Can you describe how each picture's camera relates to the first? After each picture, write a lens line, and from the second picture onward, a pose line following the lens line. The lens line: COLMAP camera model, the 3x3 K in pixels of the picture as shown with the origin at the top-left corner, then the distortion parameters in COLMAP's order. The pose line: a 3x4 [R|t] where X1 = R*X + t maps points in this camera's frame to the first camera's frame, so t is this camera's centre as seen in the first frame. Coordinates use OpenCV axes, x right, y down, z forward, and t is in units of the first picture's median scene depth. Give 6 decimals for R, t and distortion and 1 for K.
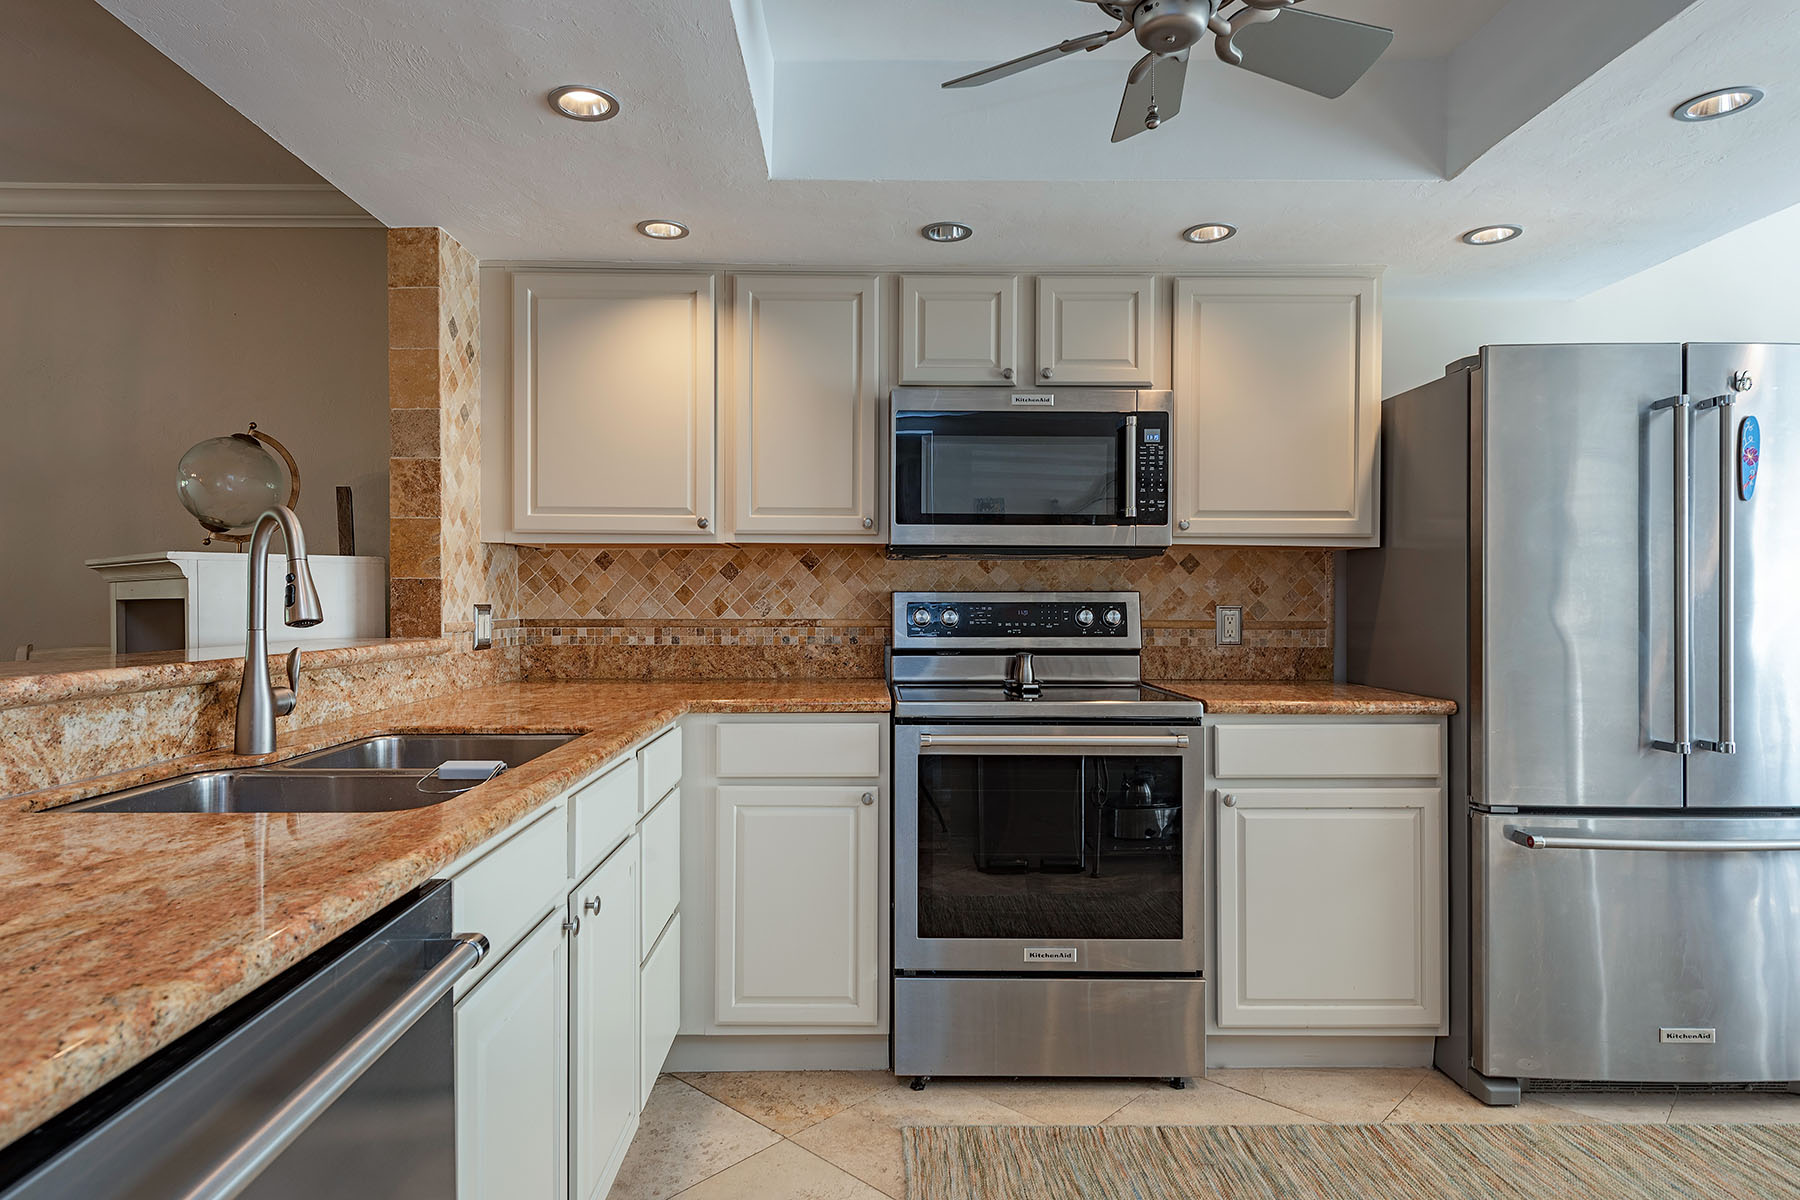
lens RADIAL K [[994.7, 0, 896.9], [0, 994.7, 599.4], [0, 0, 1]] dist [-0.003191, -0.000790]
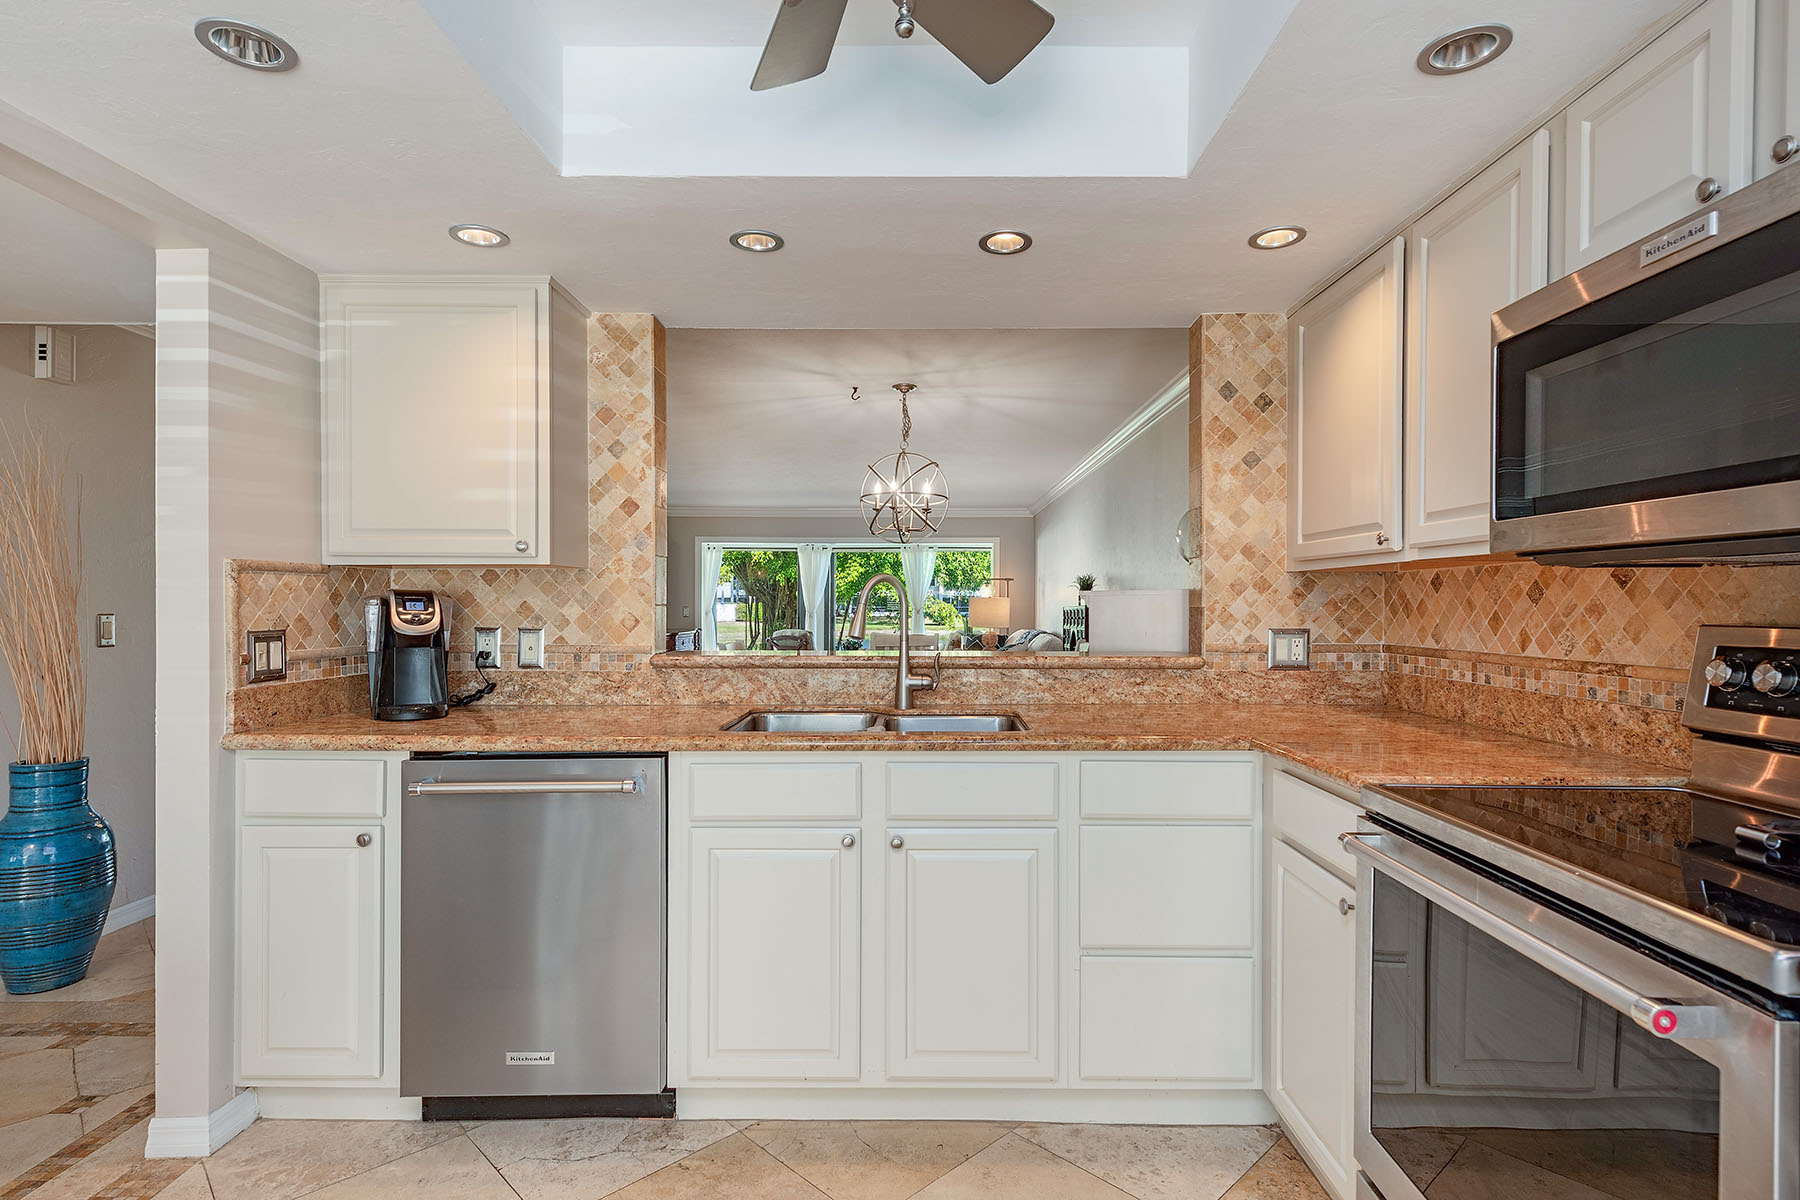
lens RADIAL K [[897.9, 0, 902.7], [0, 897.9, 606.1], [0, 0, 1]] dist [0.002198, 0.000147]
pose [[-0.044377, 0.000928, -0.999014, 0.522053], [-0.001356, 0.999999, 0.000989, -0.018052], [0.999014, 0.001399, -0.044376, 0.561121]]
